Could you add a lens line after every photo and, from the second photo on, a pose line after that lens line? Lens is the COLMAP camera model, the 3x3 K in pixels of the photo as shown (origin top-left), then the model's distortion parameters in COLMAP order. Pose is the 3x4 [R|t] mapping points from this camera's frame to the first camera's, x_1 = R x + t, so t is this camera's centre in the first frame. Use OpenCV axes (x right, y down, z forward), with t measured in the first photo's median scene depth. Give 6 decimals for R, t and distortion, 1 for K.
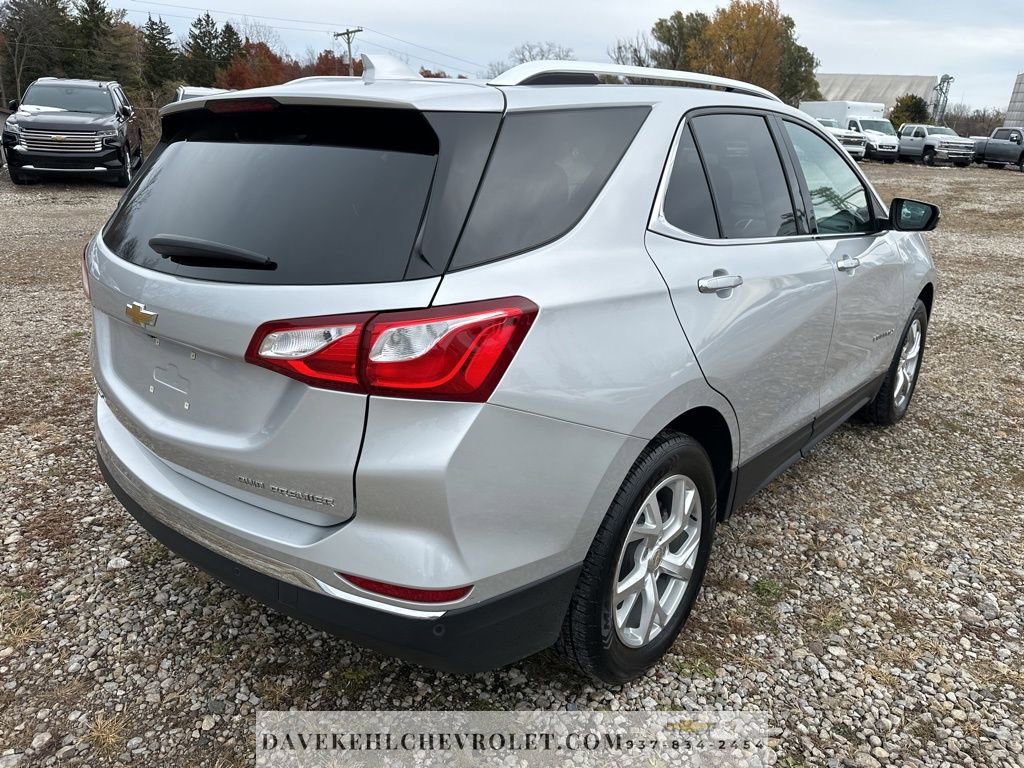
lens RADIAL K [[731.2, 0, 512.6], [0, 731.2, 378.3], [0, 0, 1]] dist [0.046069, -0.057174]
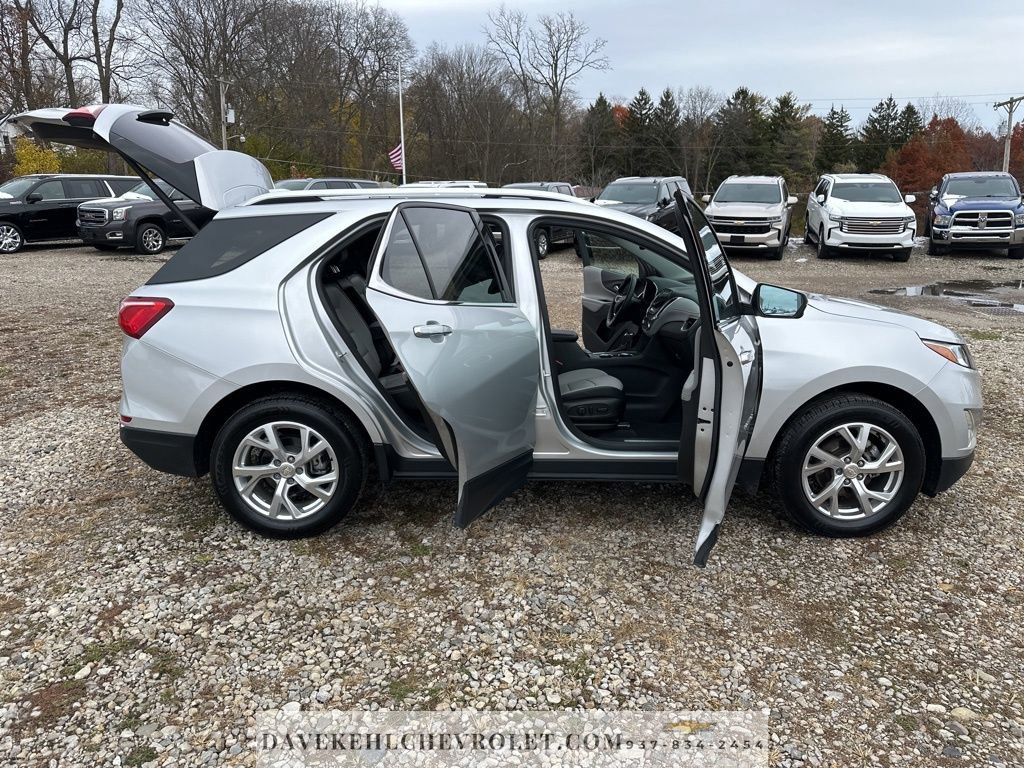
lens RADIAL K [[731.2, 0, 512.6], [0, 731.2, 378.3], [0, 0, 1]] dist [0.046069, -0.057174]
pose [[0.651653, 0.147698, -0.743999, 1.597258], [-0.220497, 0.975388, 0.000504, -0.071226], [0.725761, 0.163721, 0.668181, 0.187433]]
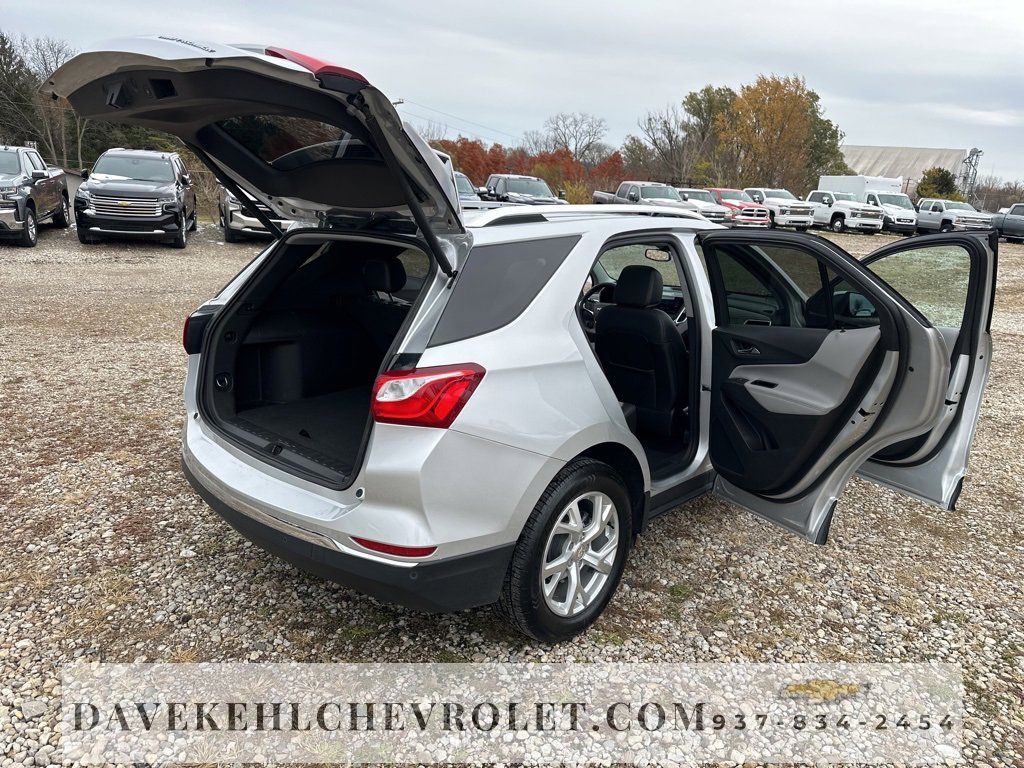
lens RADIAL K [[748.4, 0, 514.0], [0, 748.4, 350.4], [0, 0, 1]] dist [0.086511, -0.123302]
pose [[0.998810, 0.025375, -0.041658, 0.108912], [-0.030008, 0.992952, -0.114654, 0.029789], [0.038455, 0.115768, 0.992532, -0.410782]]
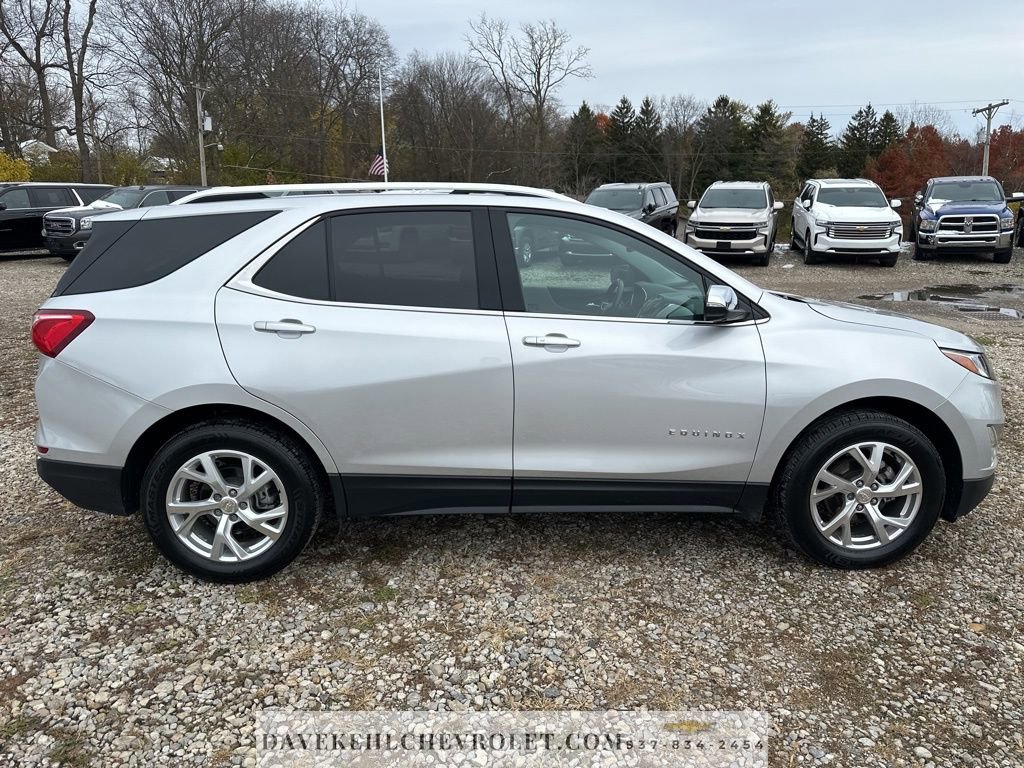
lens RADIAL K [[734.5, 0, 523.8], [0, 734.5, 381.9], [0, 0, 1]] dist [0.029061, -0.030187]
pose [[0.677788, 0.134514, -0.722848, 1.481502], [-0.208653, 0.977894, -0.013671, -0.093143], [0.705030, 0.160090, 0.690872, 0.314285]]
